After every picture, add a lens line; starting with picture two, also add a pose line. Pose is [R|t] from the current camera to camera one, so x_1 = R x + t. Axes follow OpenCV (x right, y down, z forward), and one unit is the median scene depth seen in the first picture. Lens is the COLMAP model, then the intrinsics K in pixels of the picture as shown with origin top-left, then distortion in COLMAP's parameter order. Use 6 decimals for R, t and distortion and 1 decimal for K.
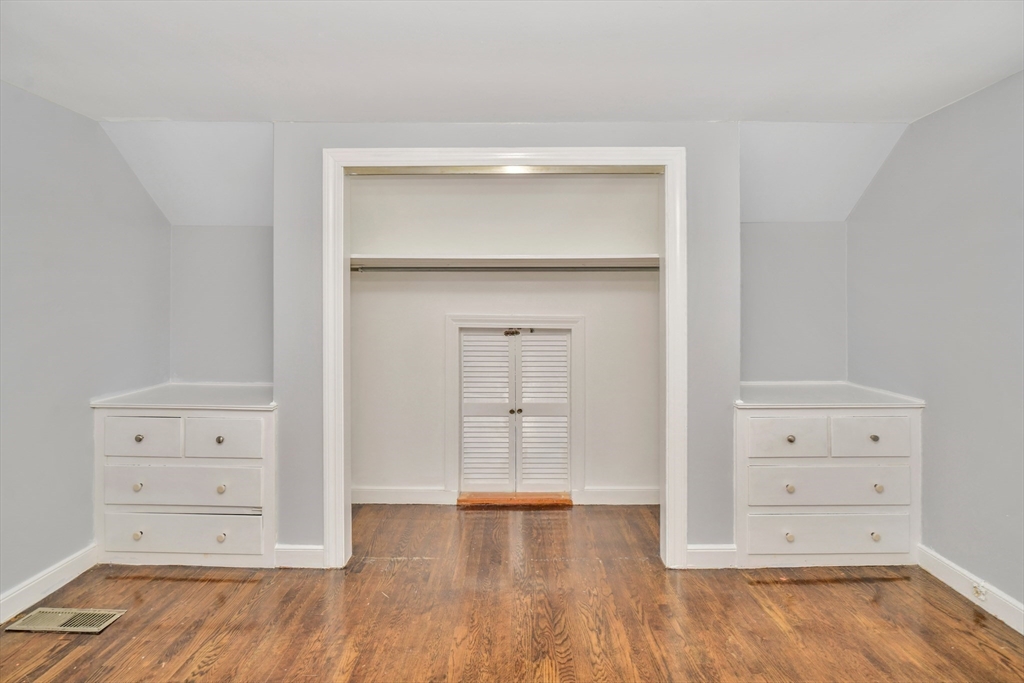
lens RADIAL K [[448.9, 0, 517.4], [0, 448.9, 327.3], [0, 0, 1]] dist [-0.002944, 0.000049]
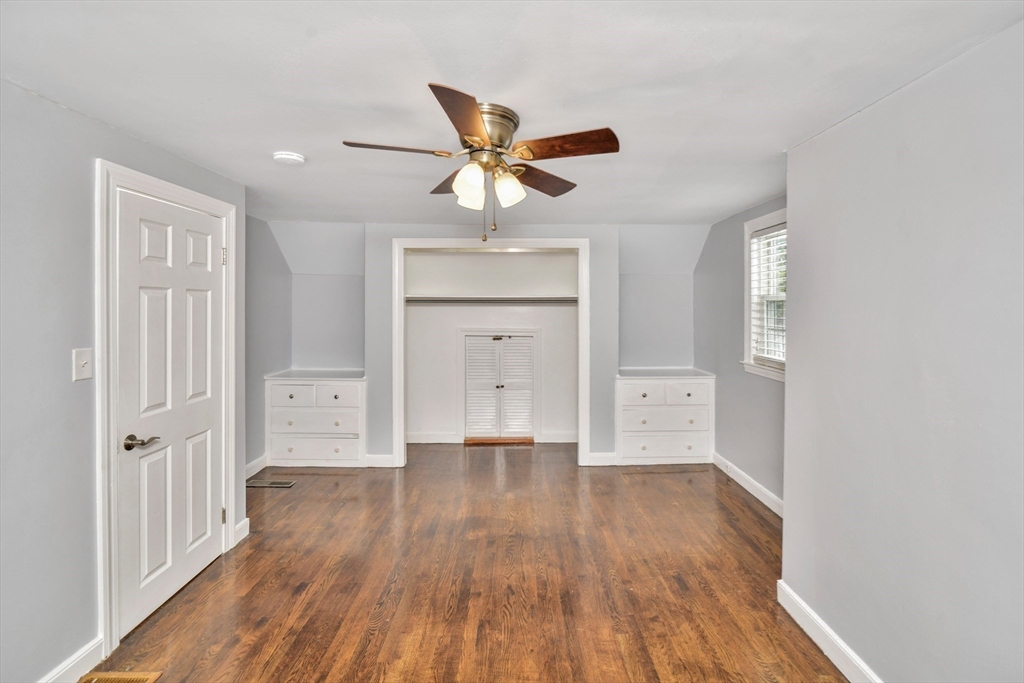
lens RADIAL K [[448.9, 0, 517.4], [0, 448.9, 327.3], [0, 0, 1]] dist [-0.002944, 0.000049]
pose [[0.999993, -0.000106, 0.003871, 0.070439], [0.000154, 0.999923, -0.012383, -0.010209], [-0.003869, 0.012384, 0.999916, -0.829204]]
